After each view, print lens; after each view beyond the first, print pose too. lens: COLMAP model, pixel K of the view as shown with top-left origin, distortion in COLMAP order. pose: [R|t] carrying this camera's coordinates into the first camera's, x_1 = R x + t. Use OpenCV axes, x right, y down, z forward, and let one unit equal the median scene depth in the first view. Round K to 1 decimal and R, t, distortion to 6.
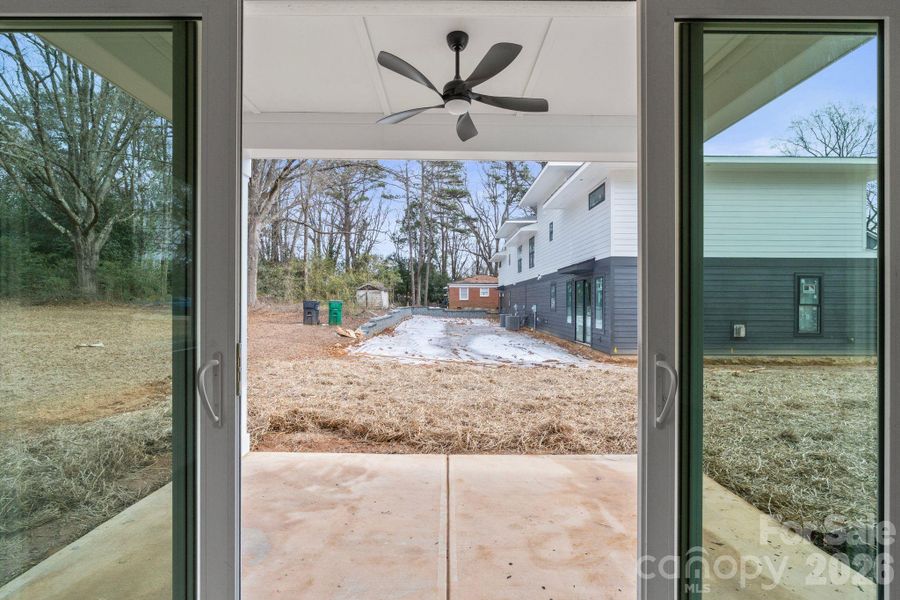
lens RADIAL K [[404.2, 0, 450.0], [0, 404.2, 300.0], [0, 0, 1]] dist [-0.001665, 0.000107]
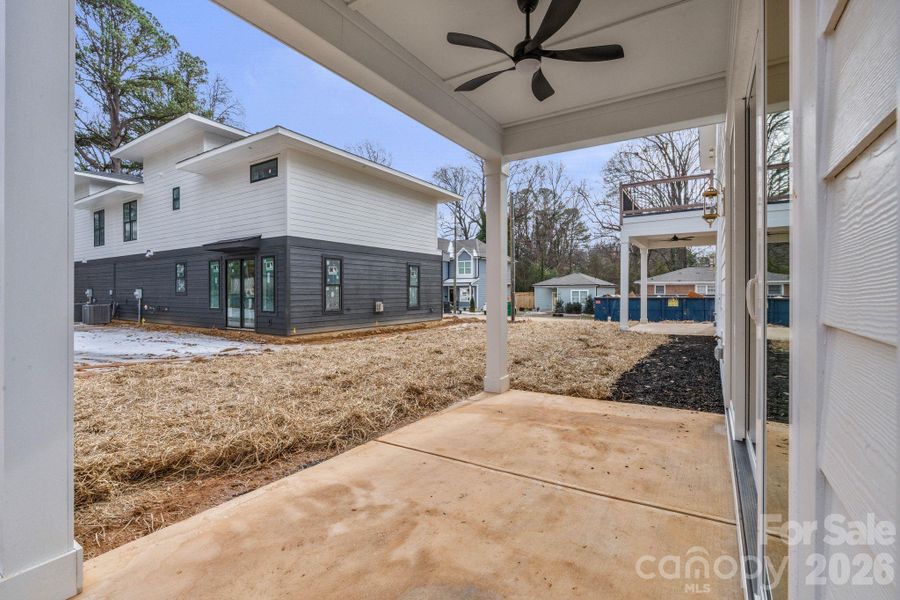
lens RADIAL K [[407.9, 0, 450.8], [0, 407.9, 291.0], [0, 0, 1]] dist [-0.007370, -0.000448]
pose [[0.545009, -0.004213, 0.838419, -0.214064], [0.000019, 0.999987, 0.005013, 0.021204], [-0.838430, -0.002716, 0.545003, 0.132565]]
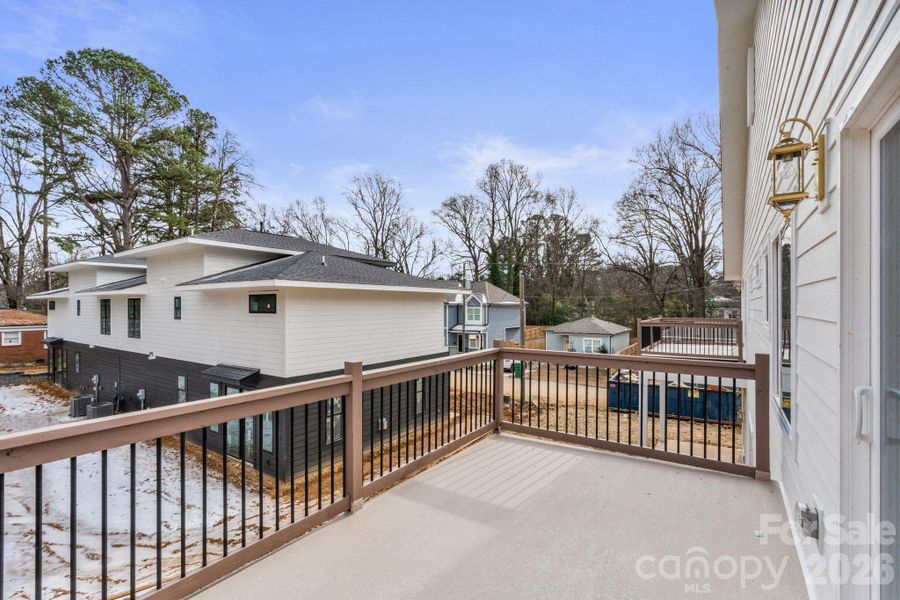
lens RADIAL K [[408.6, 0, 445.4], [0, 408.6, 299.3], [0, 0, 1]] dist [-0.008639, 0.000811]
pose [[0.576243, 0.001897, 0.817276, -0.162608], [-0.001038, 0.999998, -0.001589, -0.290327], [-0.817278, 0.000067, 0.576244, 0.154469]]
